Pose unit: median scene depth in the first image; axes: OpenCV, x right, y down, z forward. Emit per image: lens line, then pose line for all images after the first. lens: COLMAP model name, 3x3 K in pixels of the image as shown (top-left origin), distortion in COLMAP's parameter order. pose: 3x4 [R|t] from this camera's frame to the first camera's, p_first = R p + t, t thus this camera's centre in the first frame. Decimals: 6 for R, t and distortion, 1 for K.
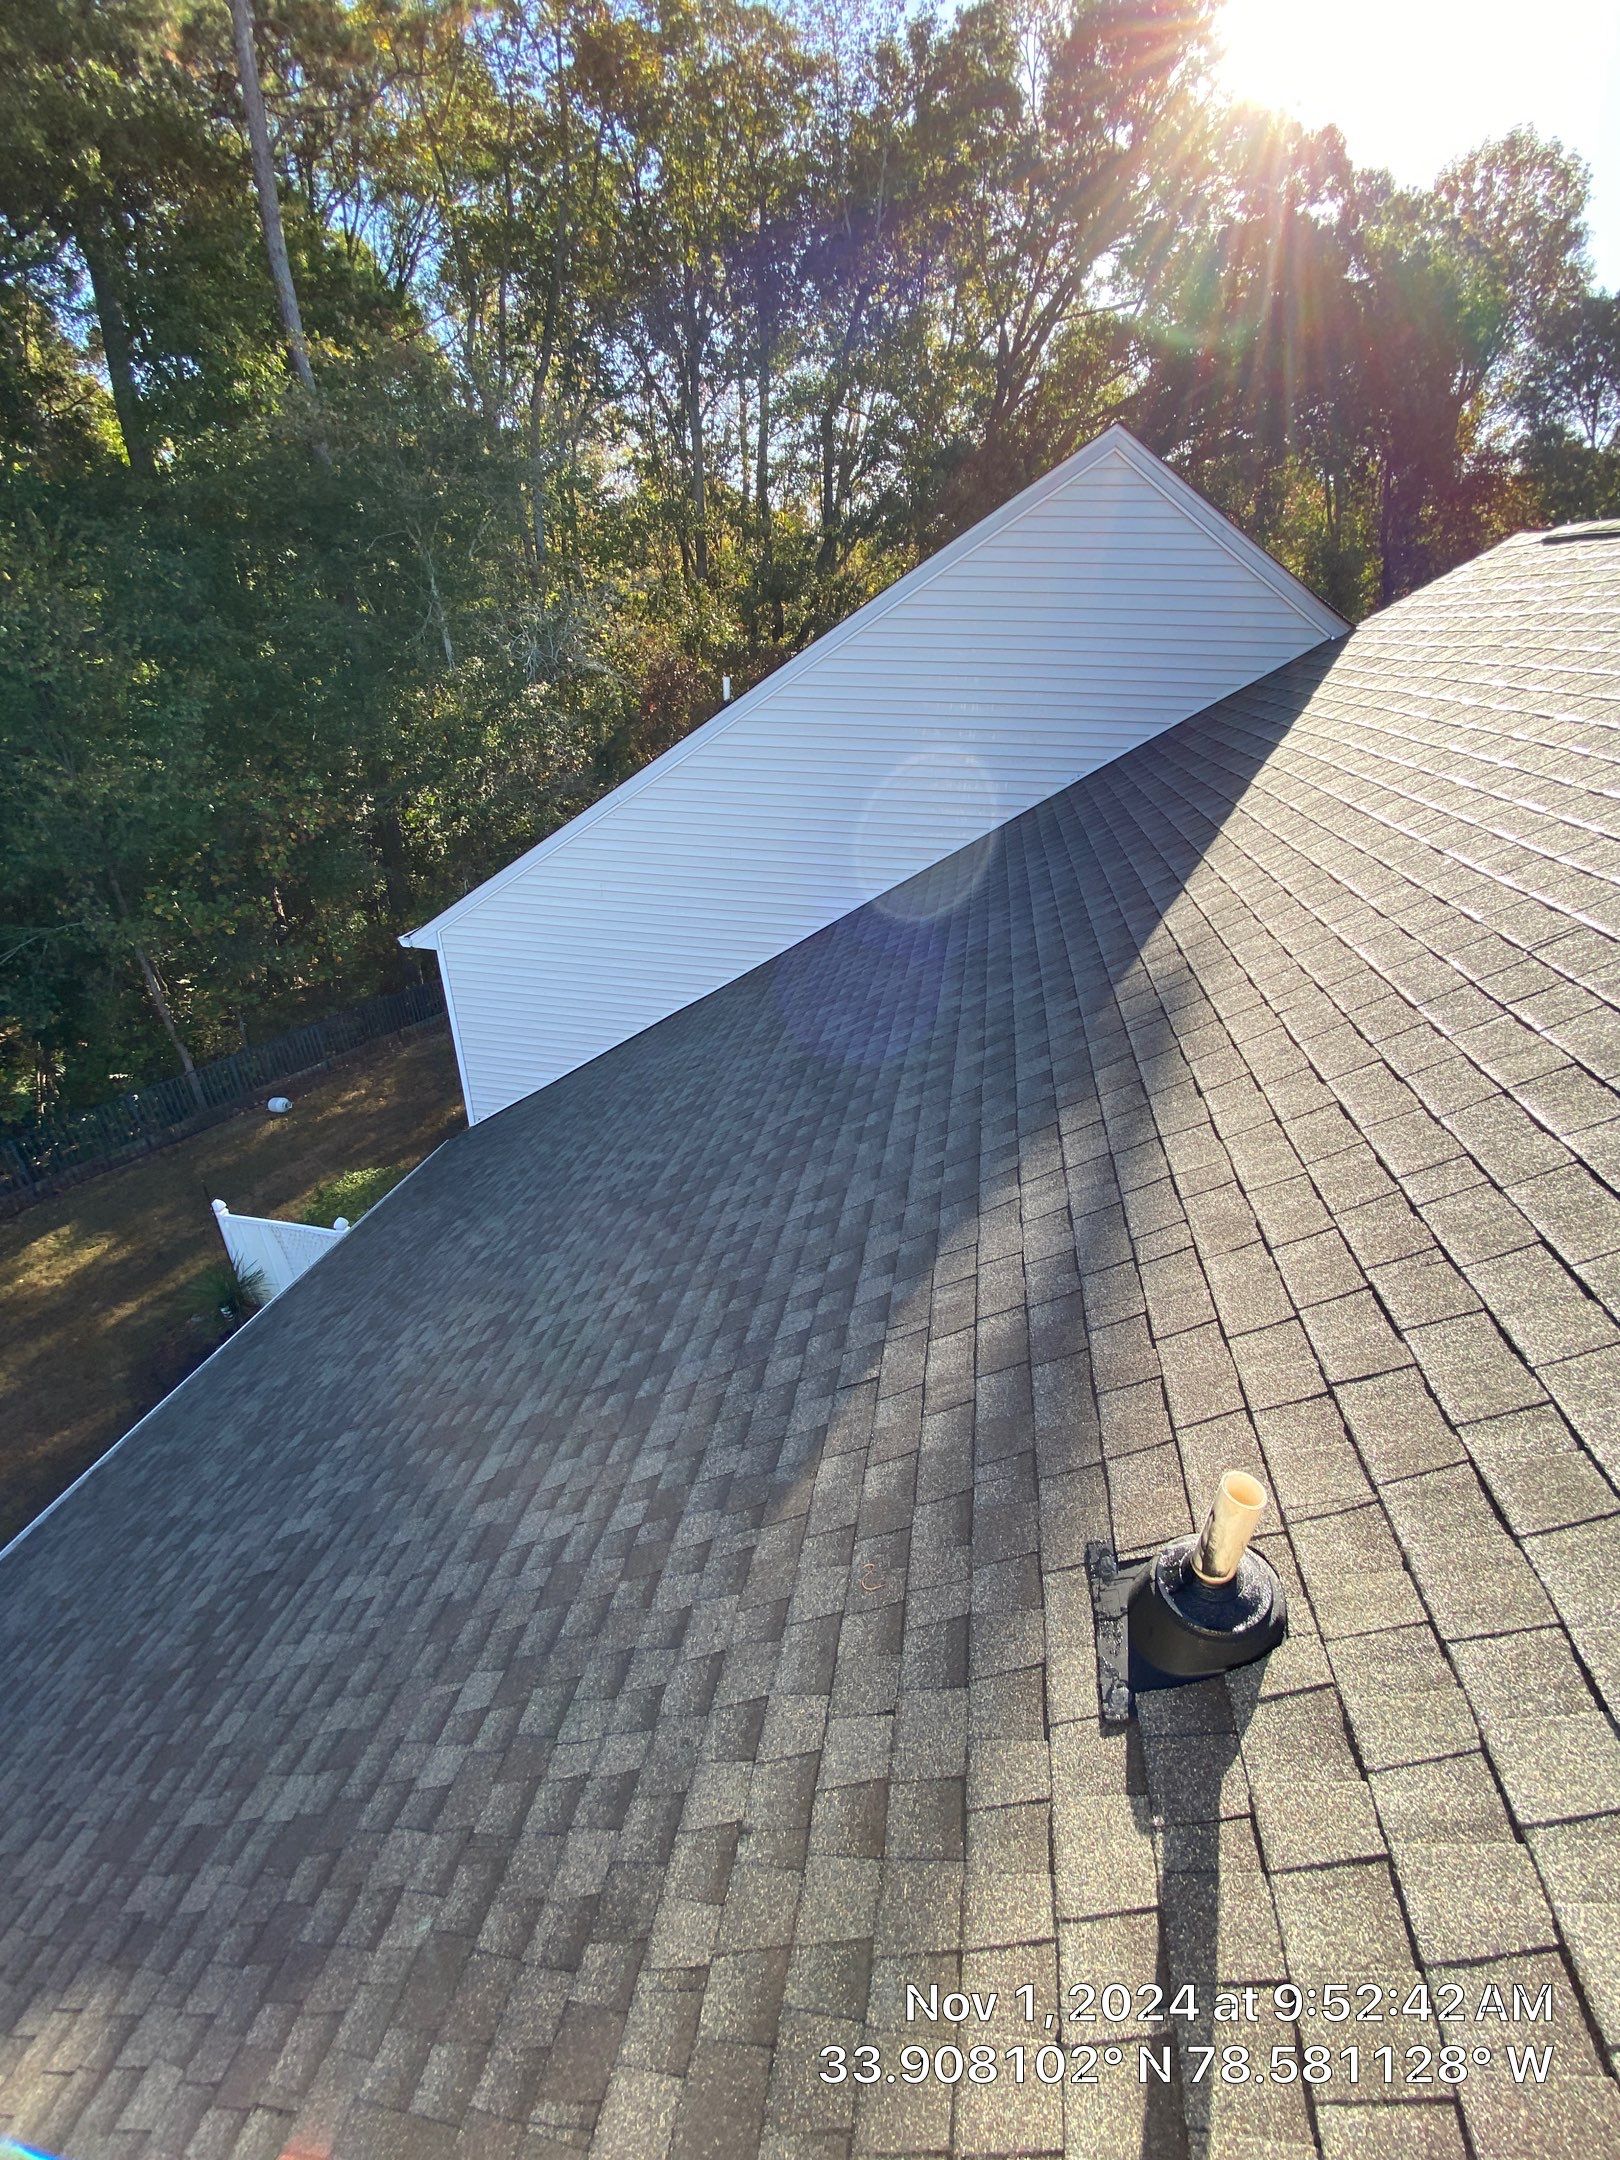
lens RADIAL K [[874.4, 0, 815.4], [0, 874.4, 1080.7], [0, 0, 1]] dist [0.014349, -0.016919]
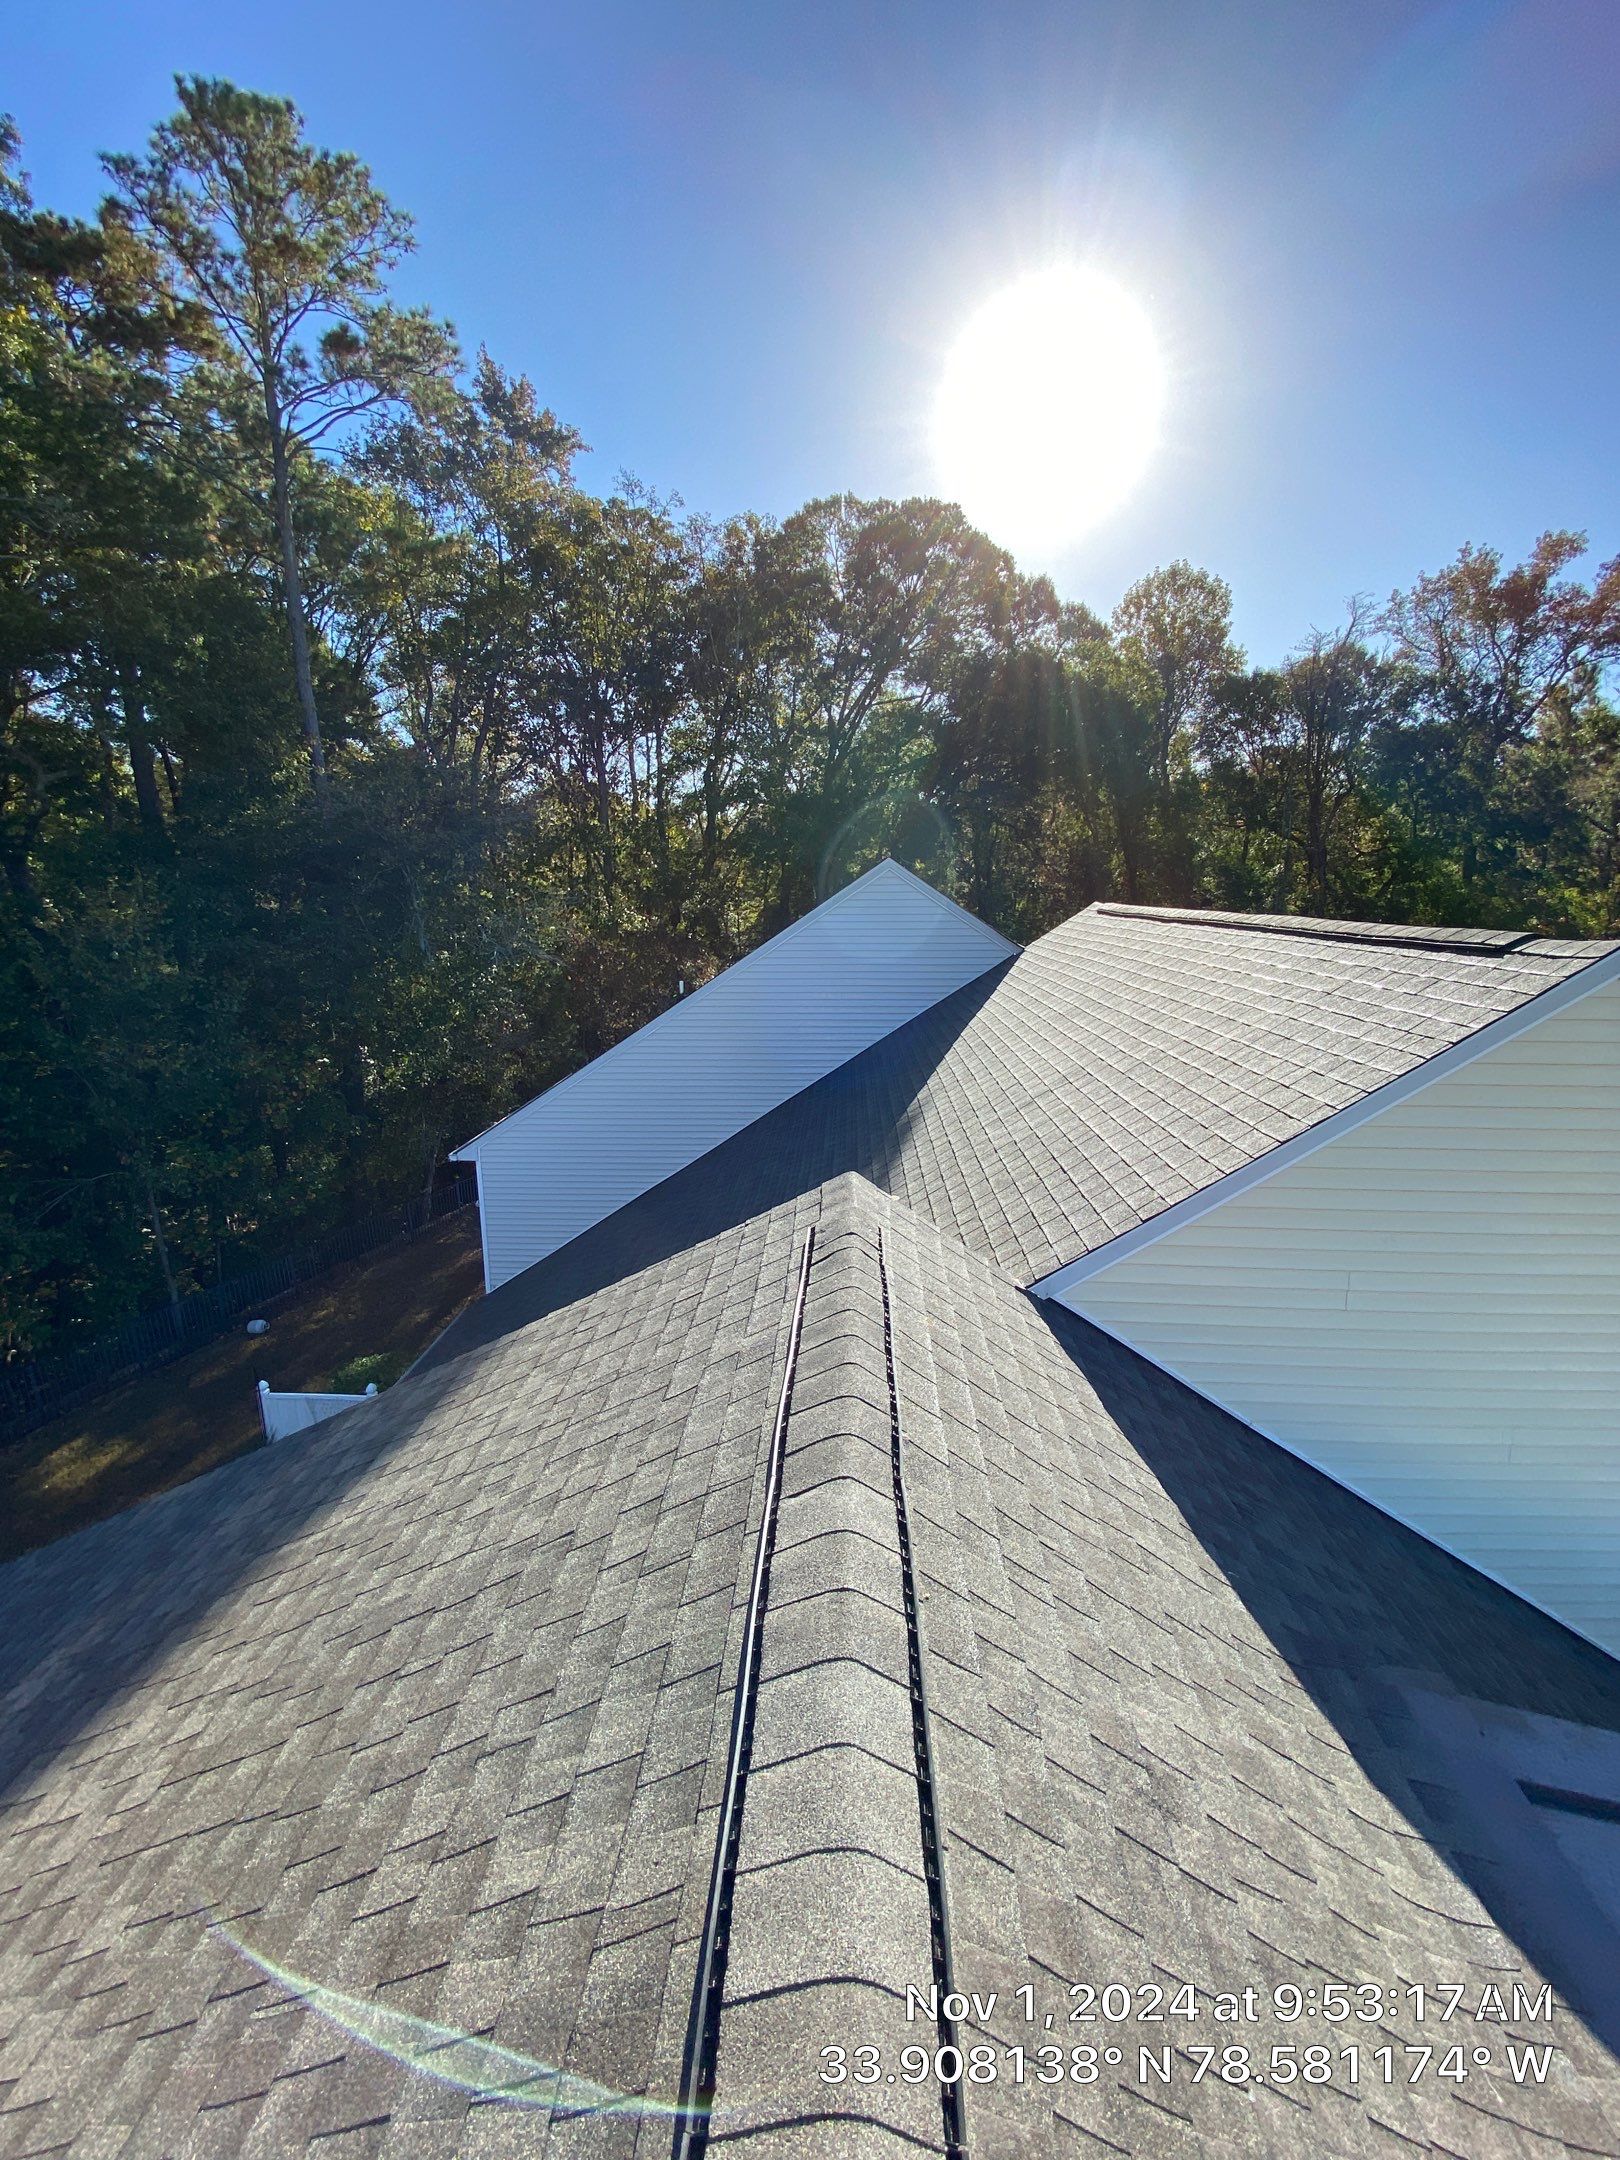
lens RADIAL K [[874.4, 0, 798.1], [0, 874.4, 1079.0], [0, 0, 1]] dist [0.014349, -0.016919]
pose [[0.992049, -0.053909, 0.113725, -0.027661], [0.081522, 0.963679, -0.254316, 0.055115], [-0.095885, 0.261564, 0.960411, -0.196409]]
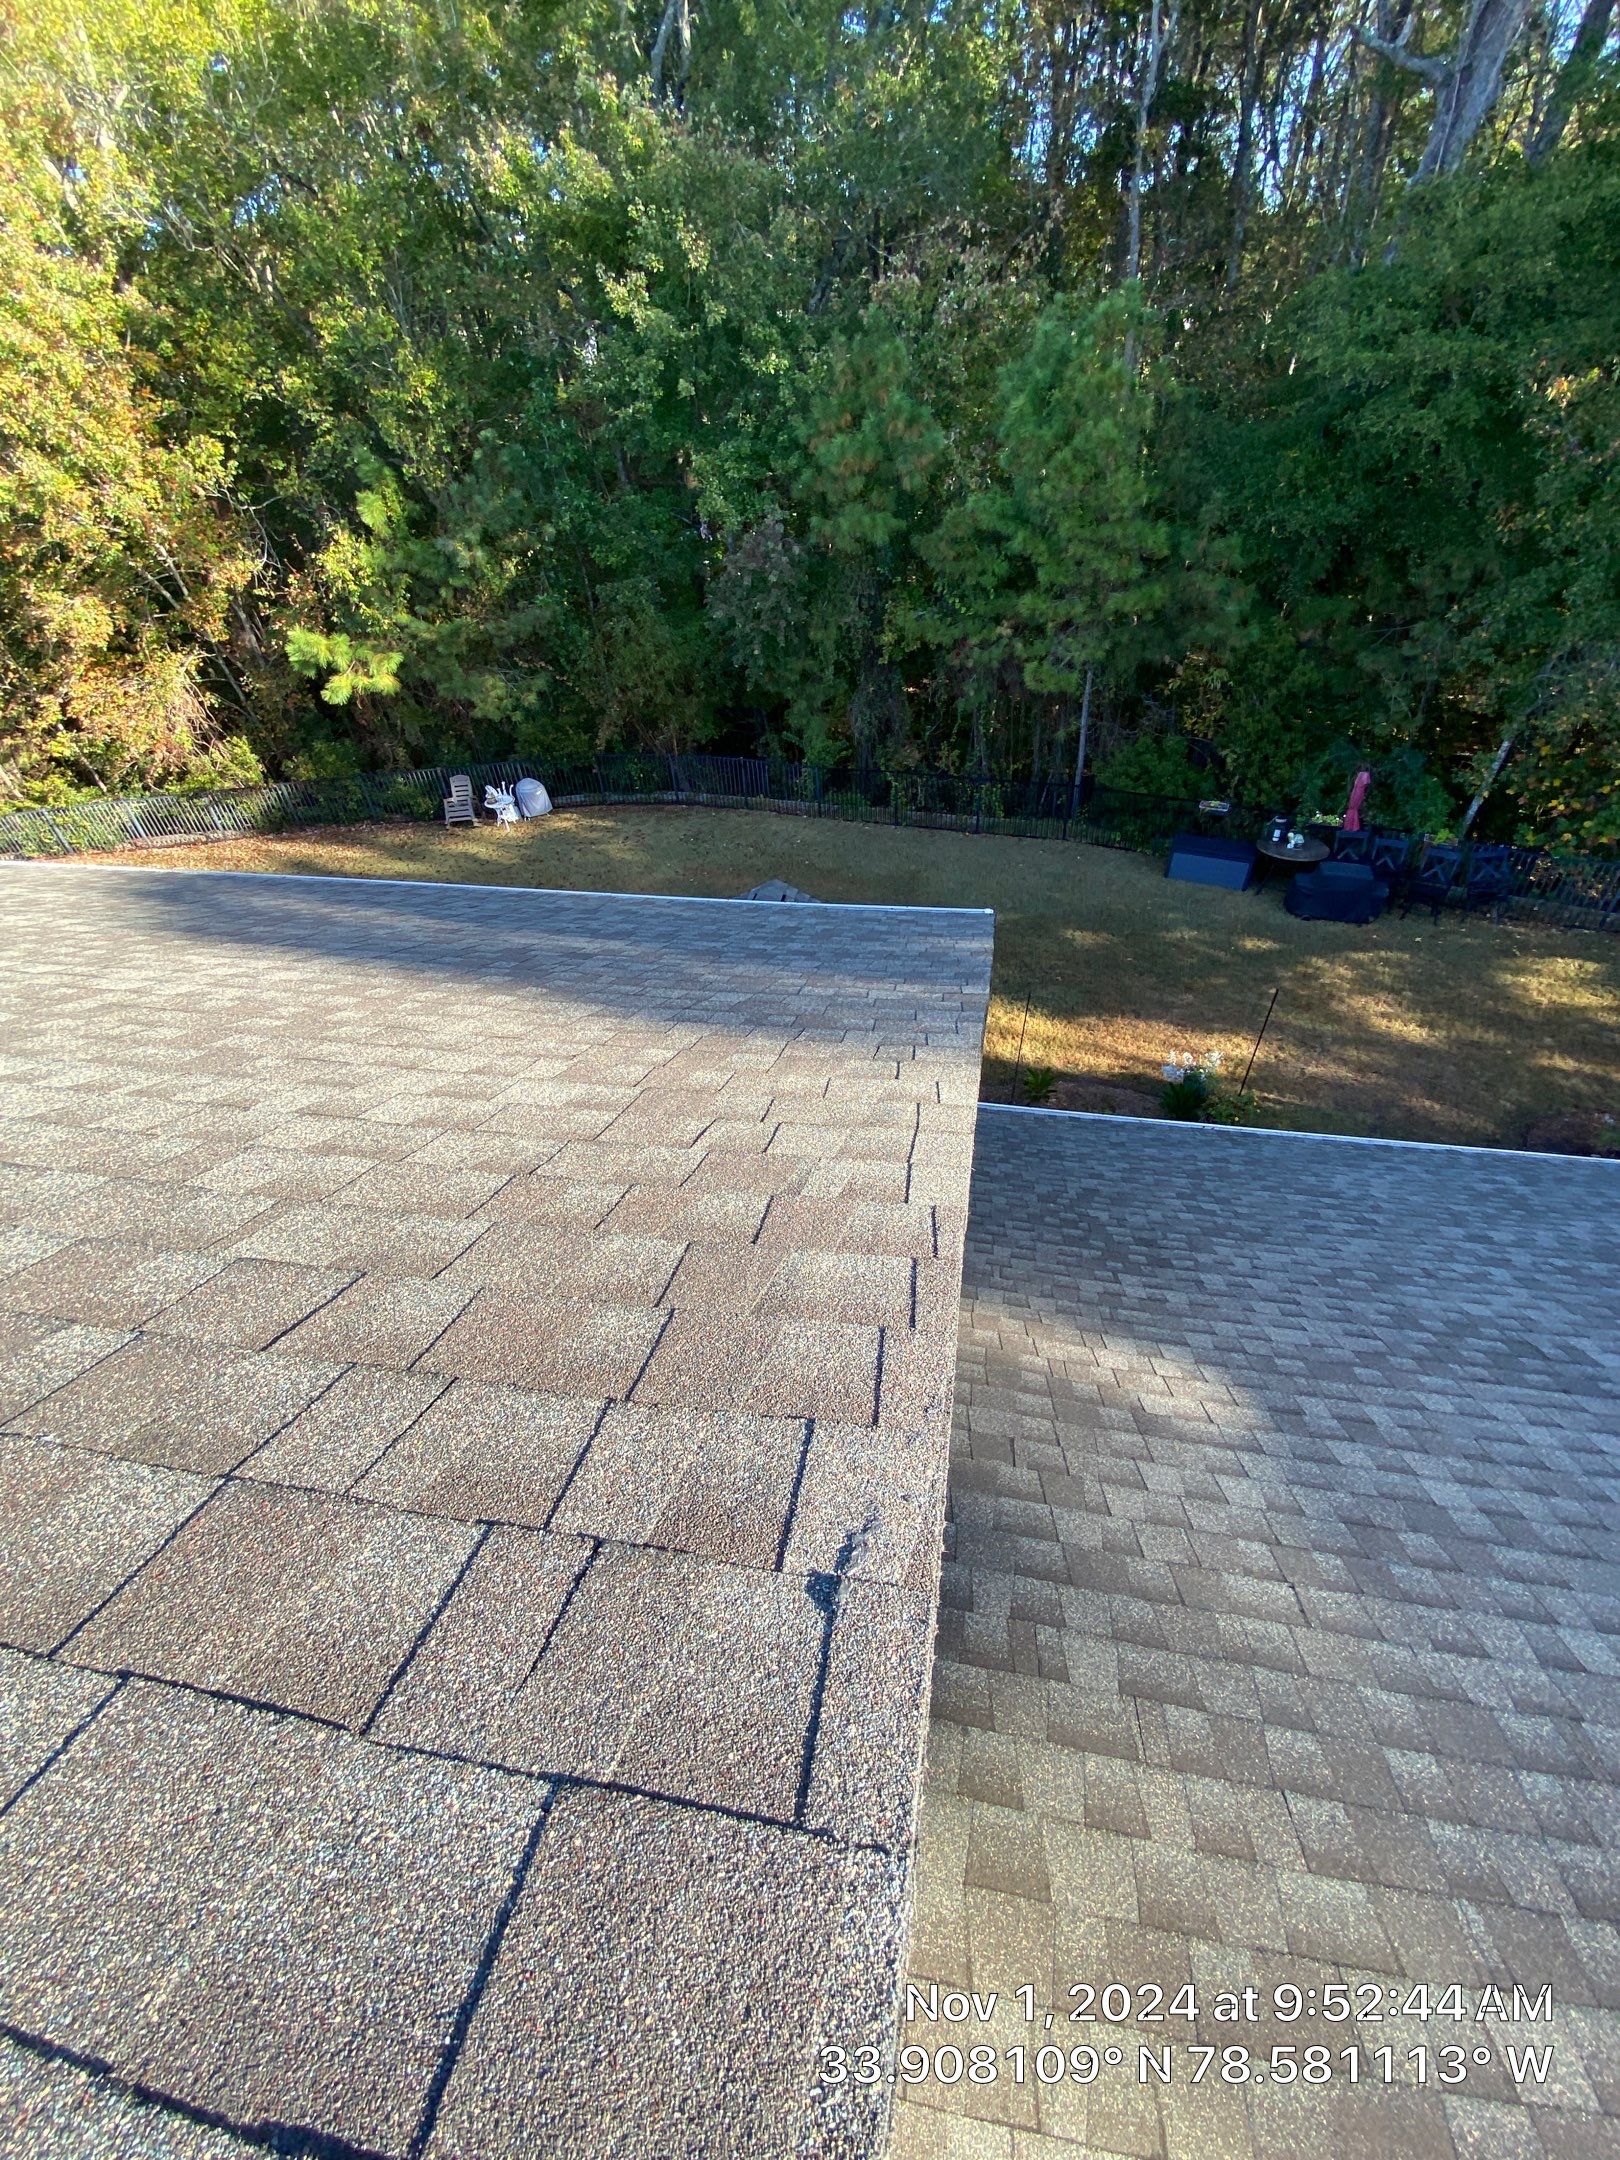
lens RADIAL K [[874.4, 0, 806.7], [0, 874.4, 1064.6], [0, 0, 1]] dist [0.014349, -0.016919]
pose [[-0.010575, 0.640619, -0.767786, -0.011031], [-0.401399, 0.700530, 0.590031, 0.013863], [0.915842, 0.314428, 0.249736, -0.017609]]
